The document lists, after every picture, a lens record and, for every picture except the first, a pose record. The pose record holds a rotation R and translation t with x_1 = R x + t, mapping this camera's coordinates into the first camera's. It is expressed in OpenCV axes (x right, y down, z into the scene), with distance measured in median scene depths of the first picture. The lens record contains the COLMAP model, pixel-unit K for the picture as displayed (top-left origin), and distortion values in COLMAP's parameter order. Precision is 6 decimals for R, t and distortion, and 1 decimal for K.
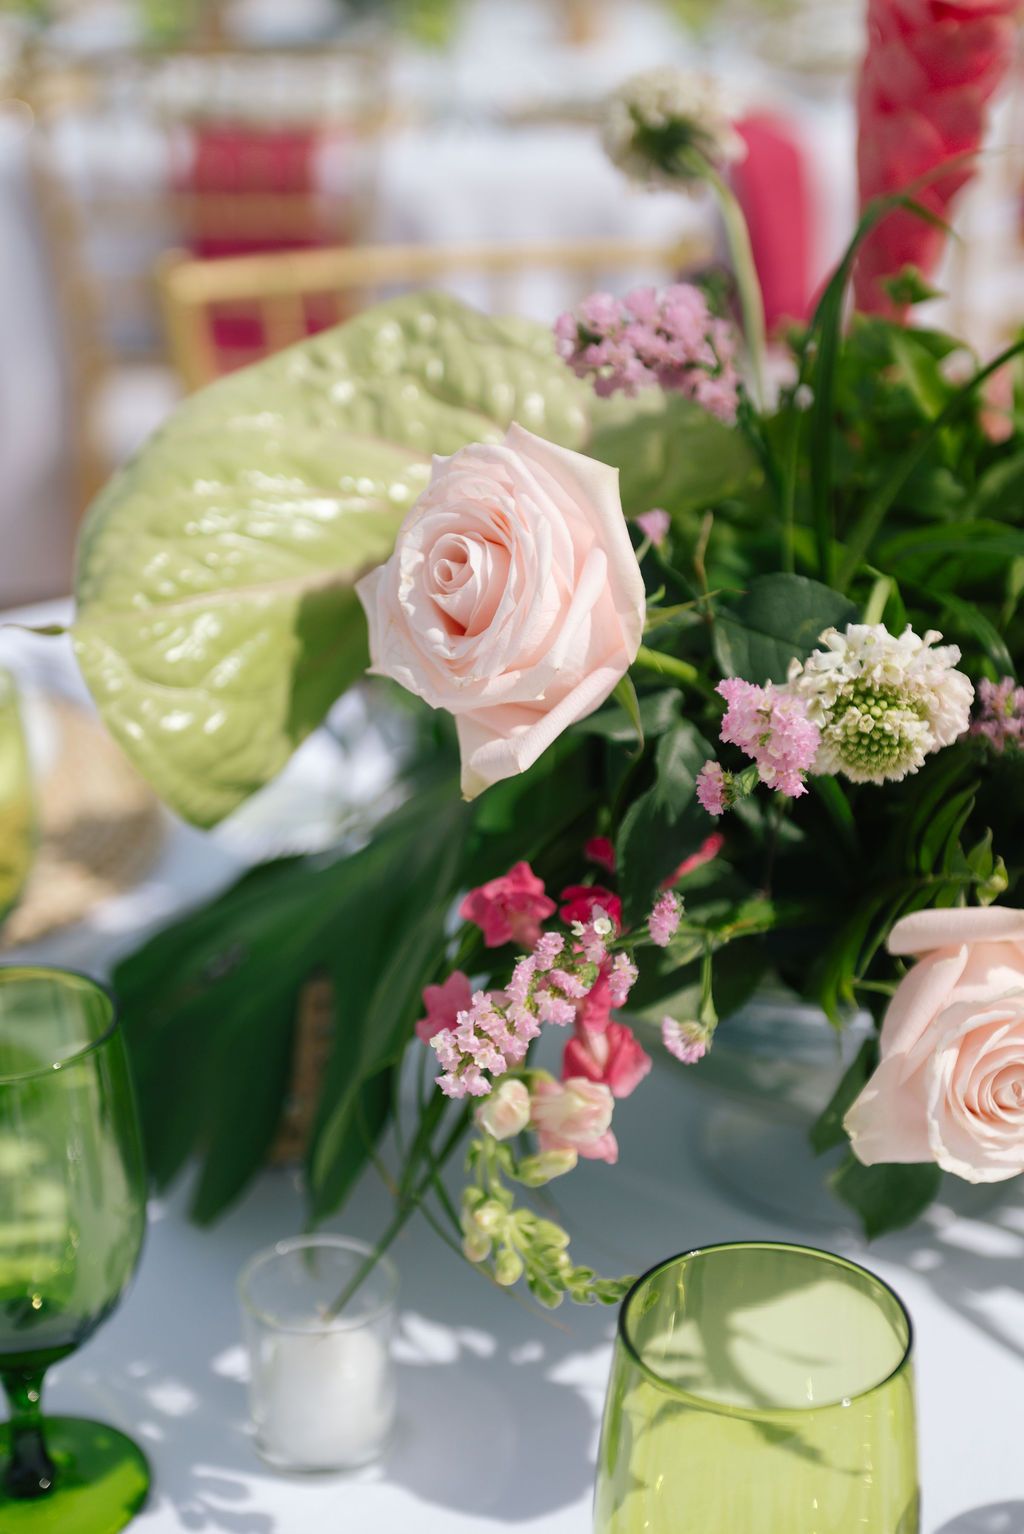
lens RADIAL K [[2541.4, 0, 512.0], [0, 2541.4, 767.0], [0, 0, 1]] dist [0.005785, 0.000000]
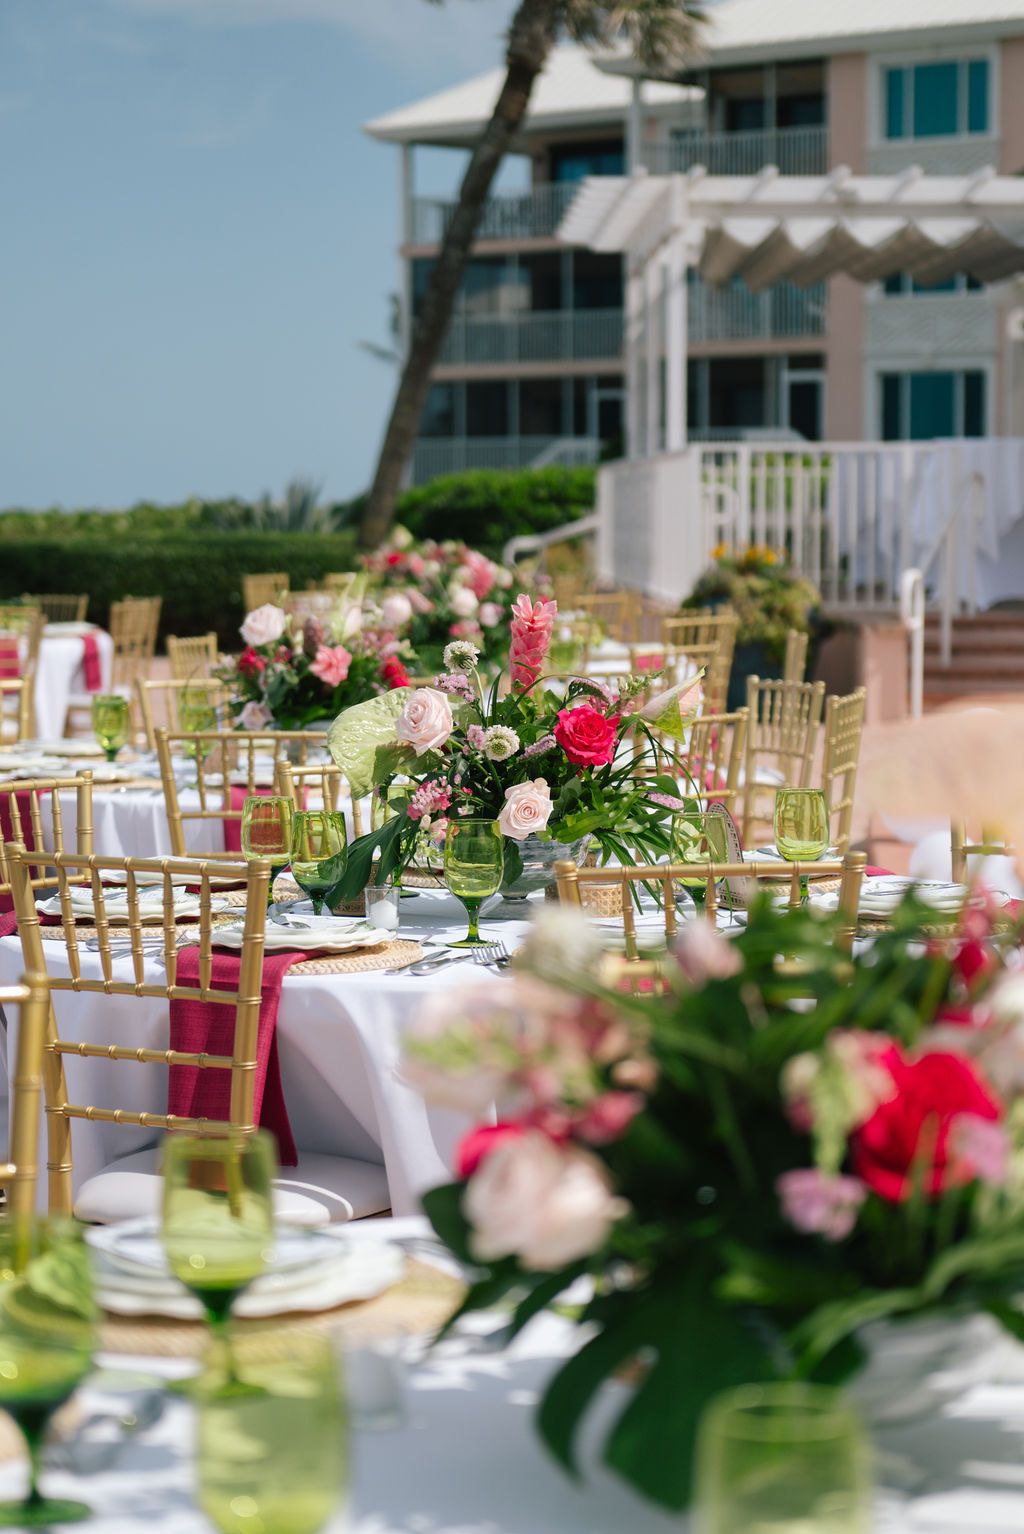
lens RADIAL K [[3101.5, 0, 512.0], [0, 3101.5, 766.0], [0, 0, 1]] dist [0.076379, 0.000000]
pose [[0.999094, -0.001737, 0.042533, -0.092968], [0.016648, 0.935528, -0.352859, 2.202979], [-0.039178, 0.353247, 0.934709, -4.745291]]
